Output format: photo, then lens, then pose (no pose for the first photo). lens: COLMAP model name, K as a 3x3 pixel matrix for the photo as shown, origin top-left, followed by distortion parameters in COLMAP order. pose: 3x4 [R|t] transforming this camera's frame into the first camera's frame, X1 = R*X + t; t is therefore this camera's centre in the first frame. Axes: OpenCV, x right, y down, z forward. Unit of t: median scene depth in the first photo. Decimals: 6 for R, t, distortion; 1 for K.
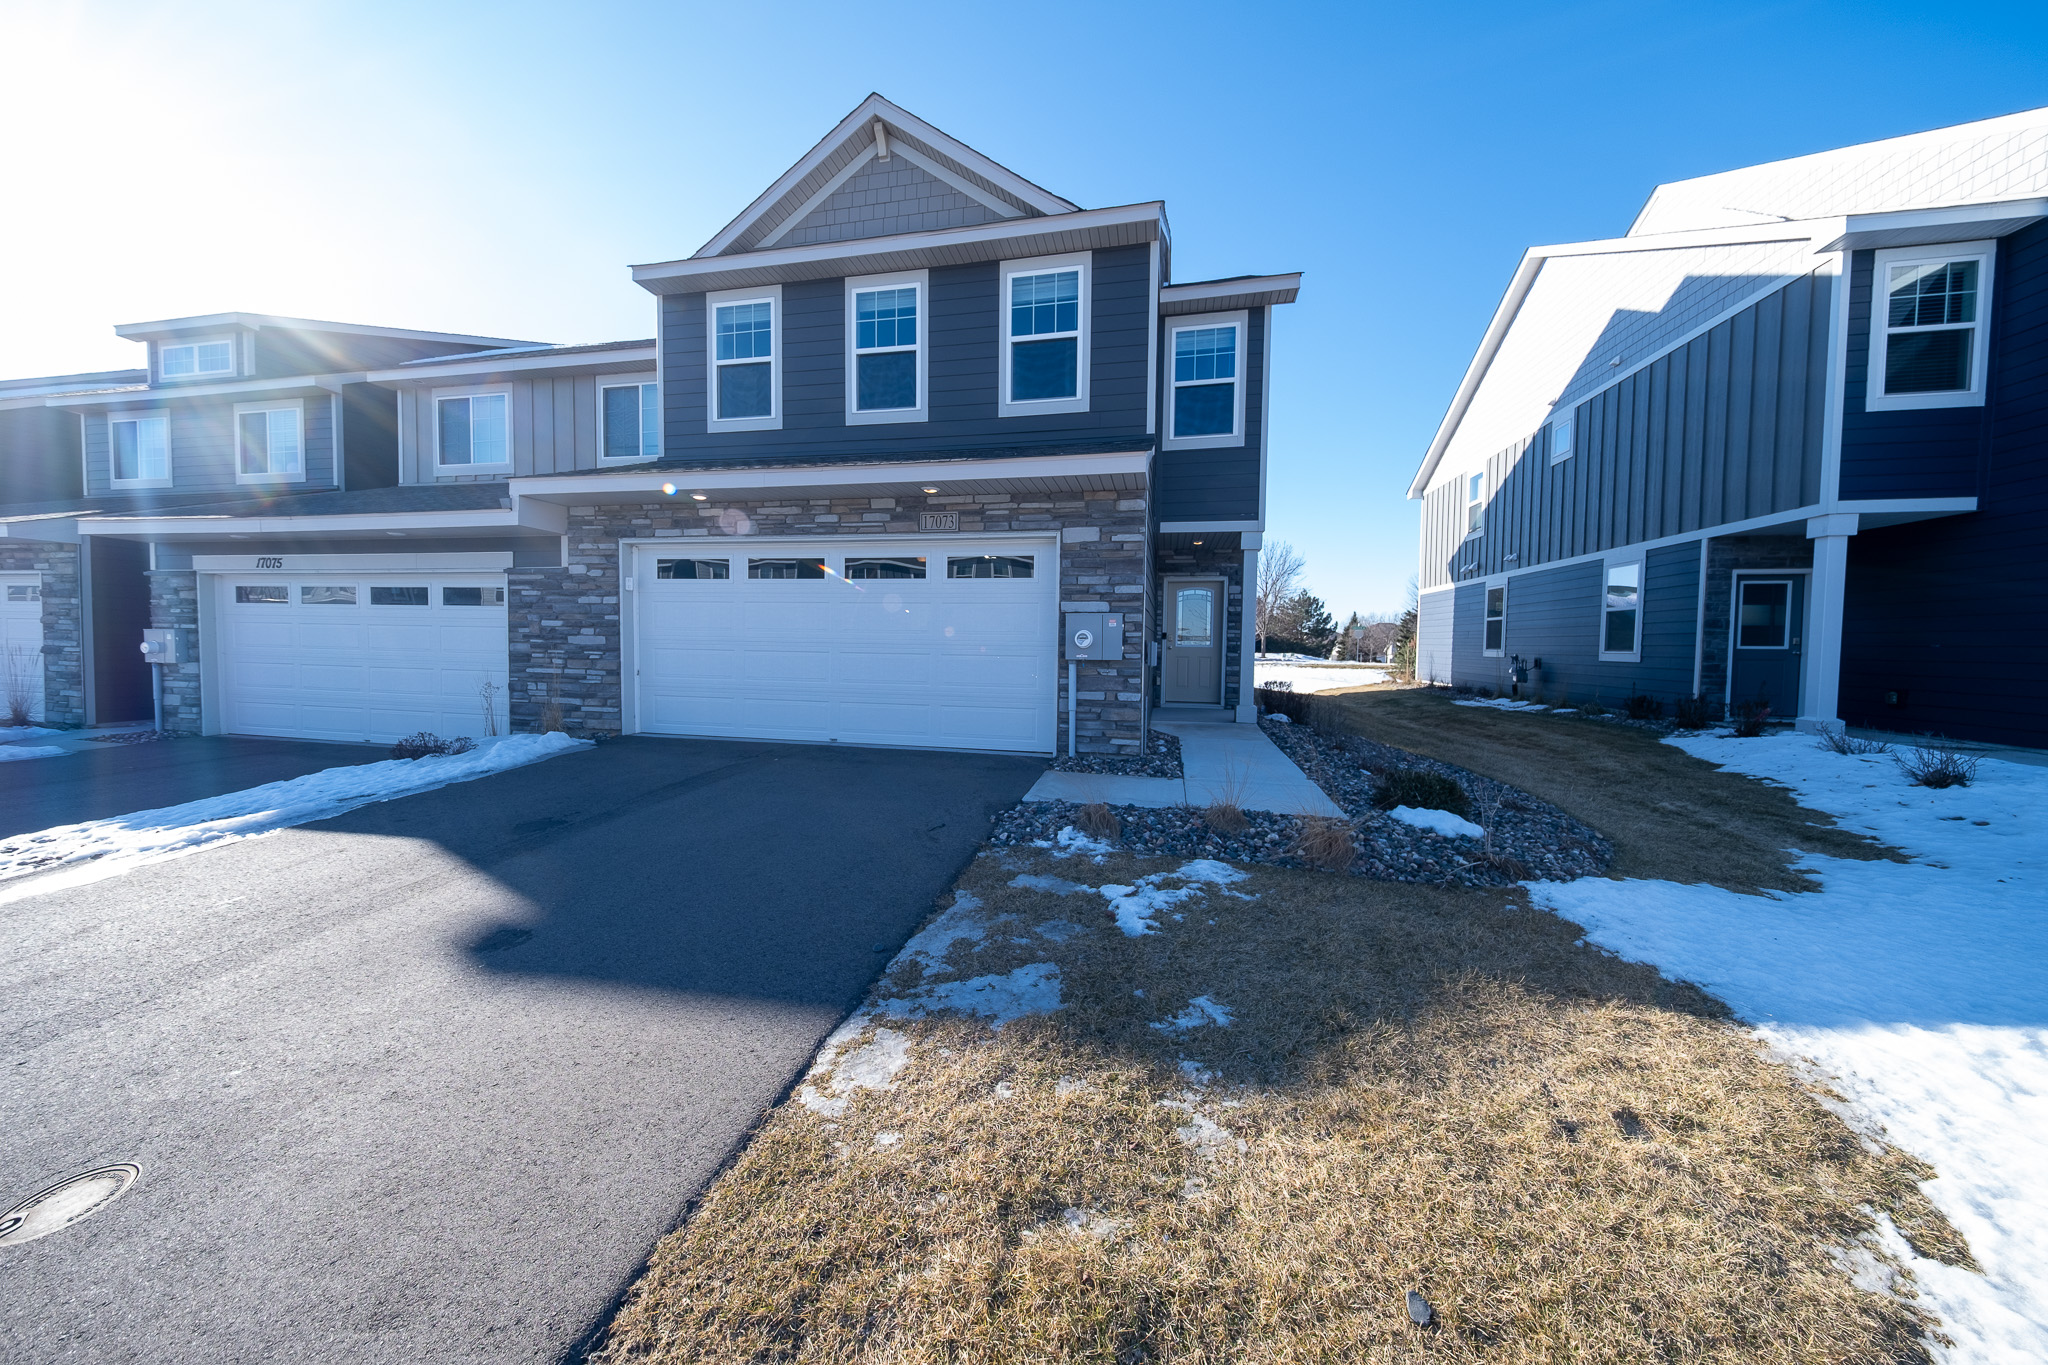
lens RADIAL K [[686.9, 0, 1018.3], [0, 686.9, 674.4], [0, 0, 1]] dist [0.000750, -0.000105]
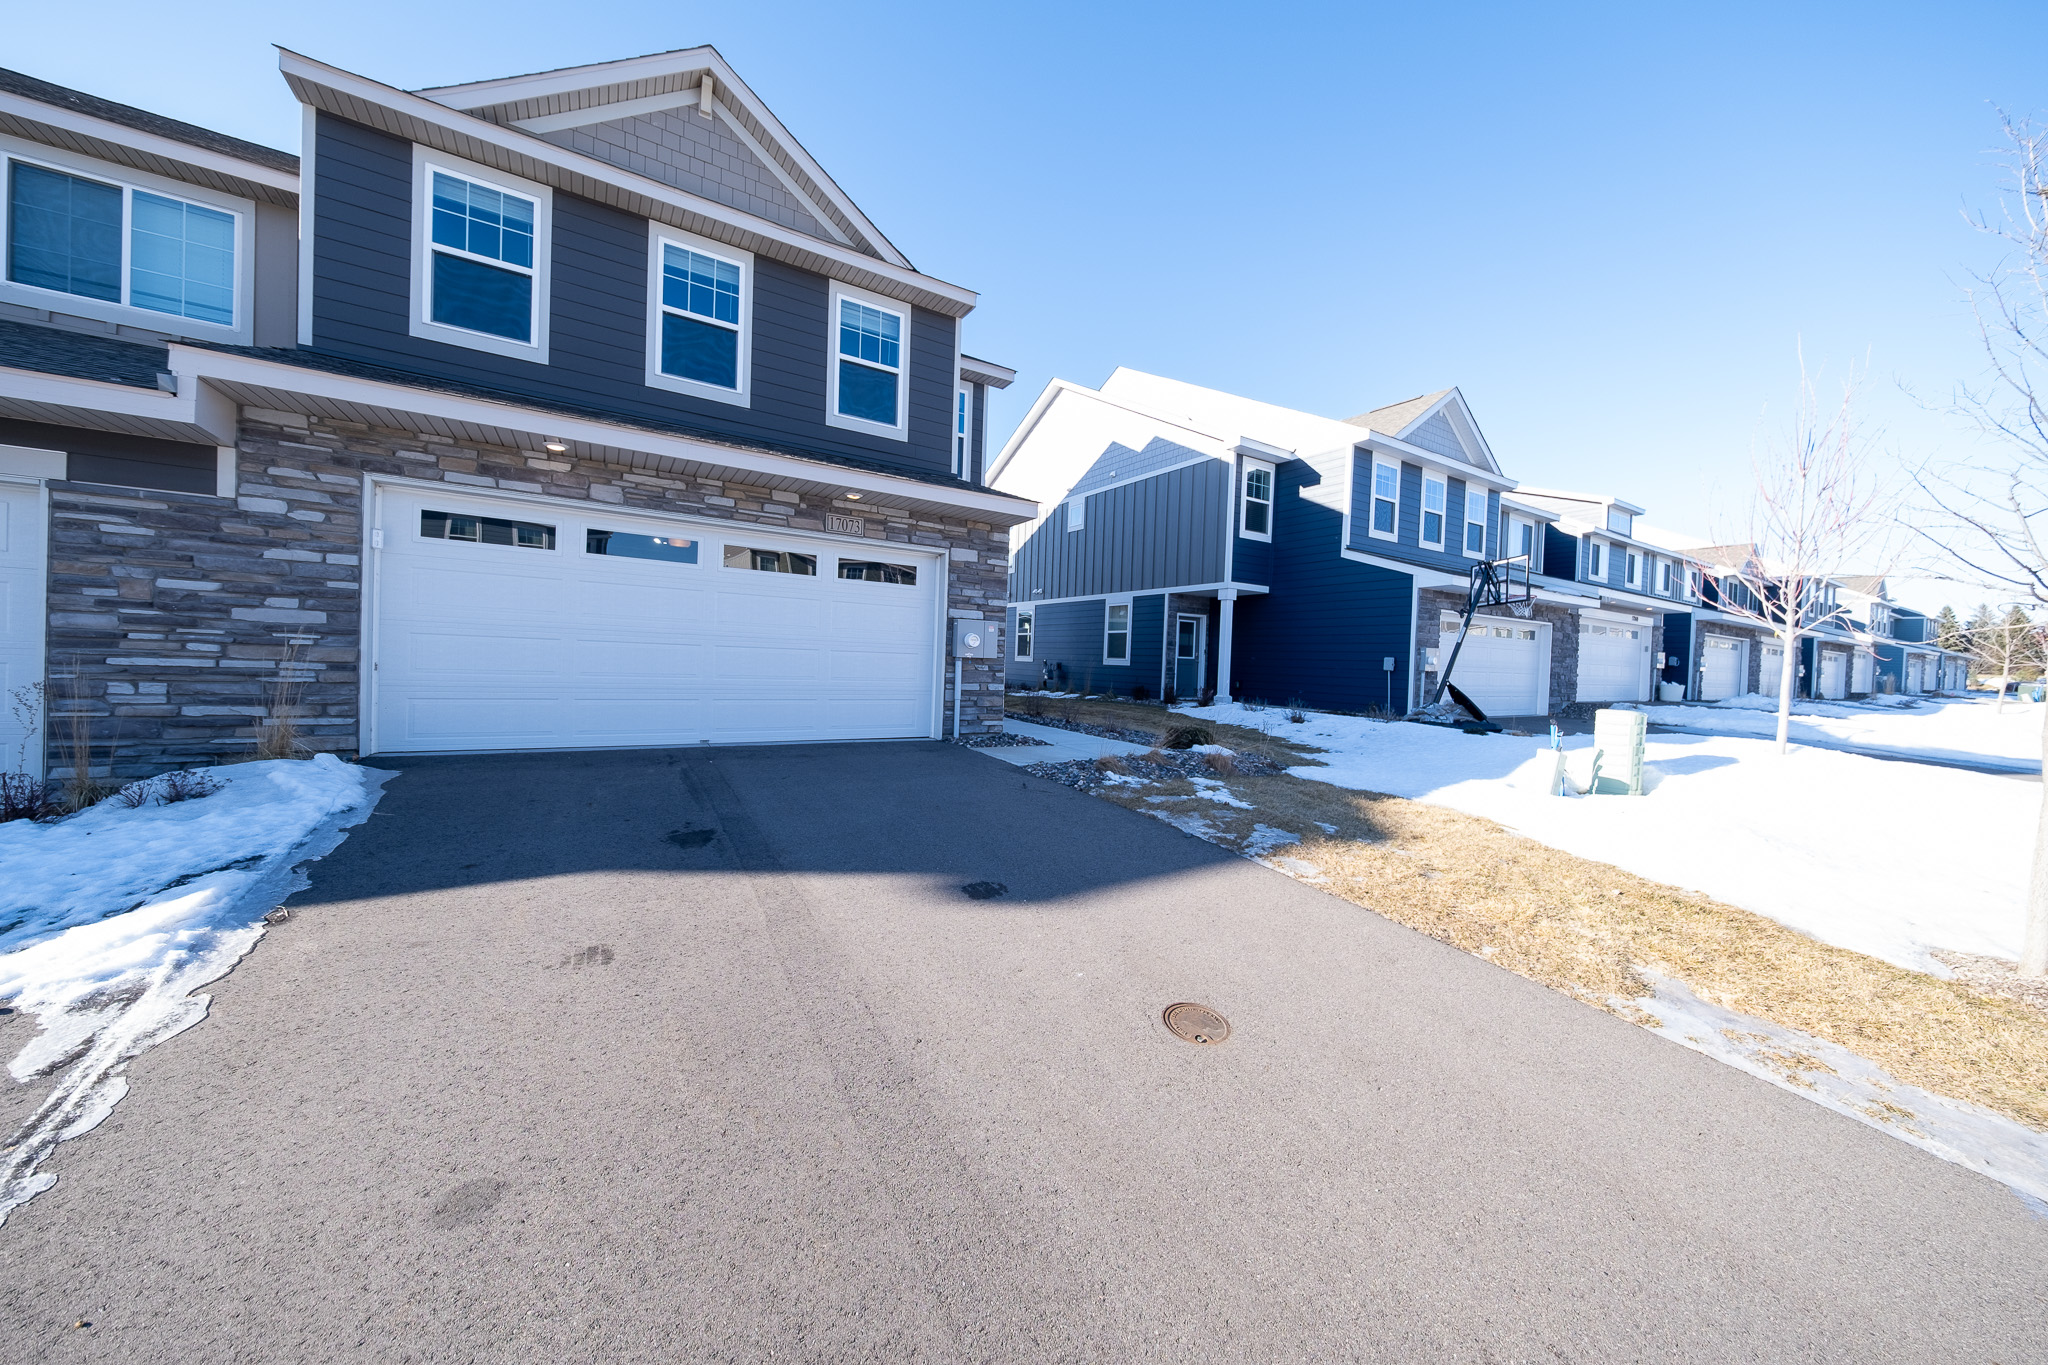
lens RADIAL K [[674.6, 0, 1024.0], [0, 674.6, 682.5], [0, 0, 1]] dist [-0.008046, 0.000005]
pose [[0.718143, -0.009400, 0.695832, -0.553586], [0.005264, 0.999954, 0.008076, 0.011553], [-0.695876, -0.002137, 0.718159, 0.054105]]
